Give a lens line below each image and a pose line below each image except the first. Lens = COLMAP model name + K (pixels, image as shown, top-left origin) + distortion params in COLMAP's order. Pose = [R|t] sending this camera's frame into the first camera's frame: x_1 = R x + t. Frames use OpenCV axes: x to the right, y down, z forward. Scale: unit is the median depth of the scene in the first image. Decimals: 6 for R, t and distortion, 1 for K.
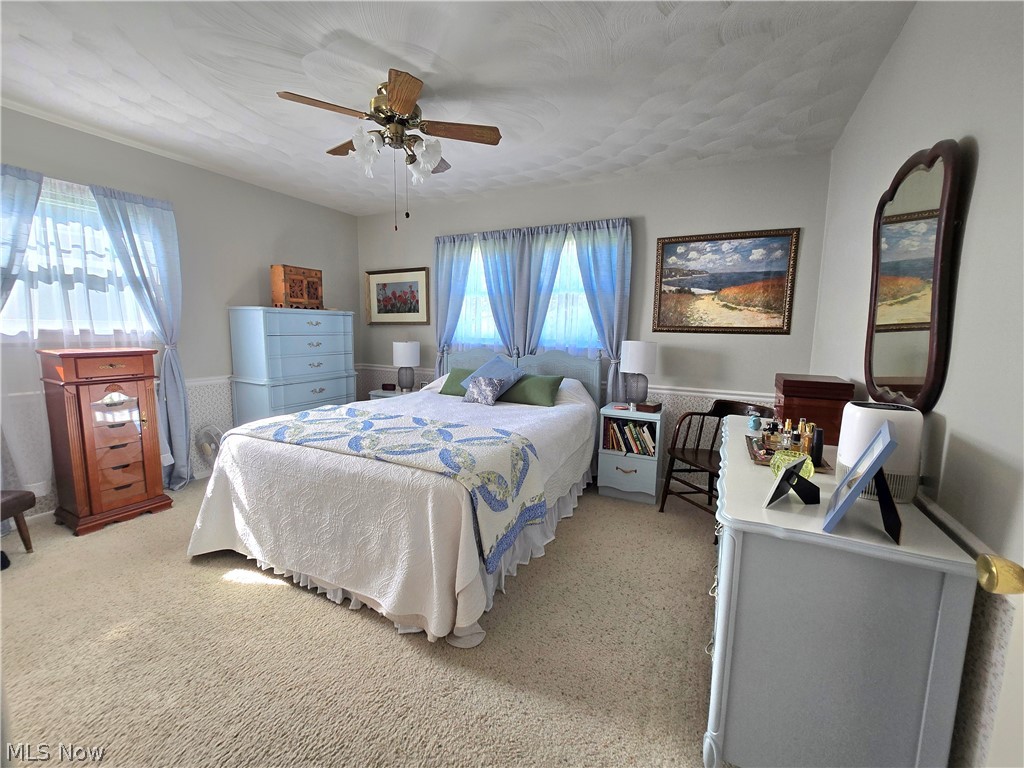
lens RADIAL K [[424.4, 0, 515.9], [0, 424.4, 385.2], [0, 0, 1]] dist [-0.004862, -0.000215]
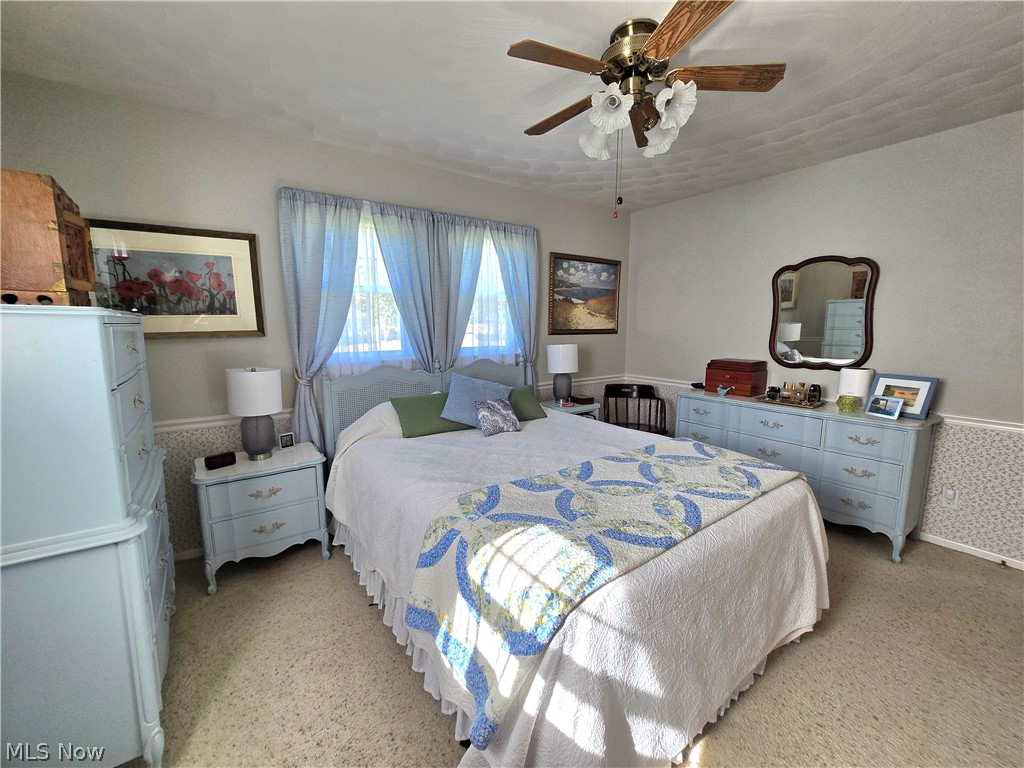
lens RADIAL K [[424.4, 0, 515.9], [0, 424.4, 385.2], [0, 0, 1]] dist [-0.004862, -0.000215]
pose [[0.456716, -0.143687, 0.877932, -0.755021], [0.125974, 0.987371, 0.096065, -0.118443], [-0.880648, 0.066722, 0.469050, 0.582991]]
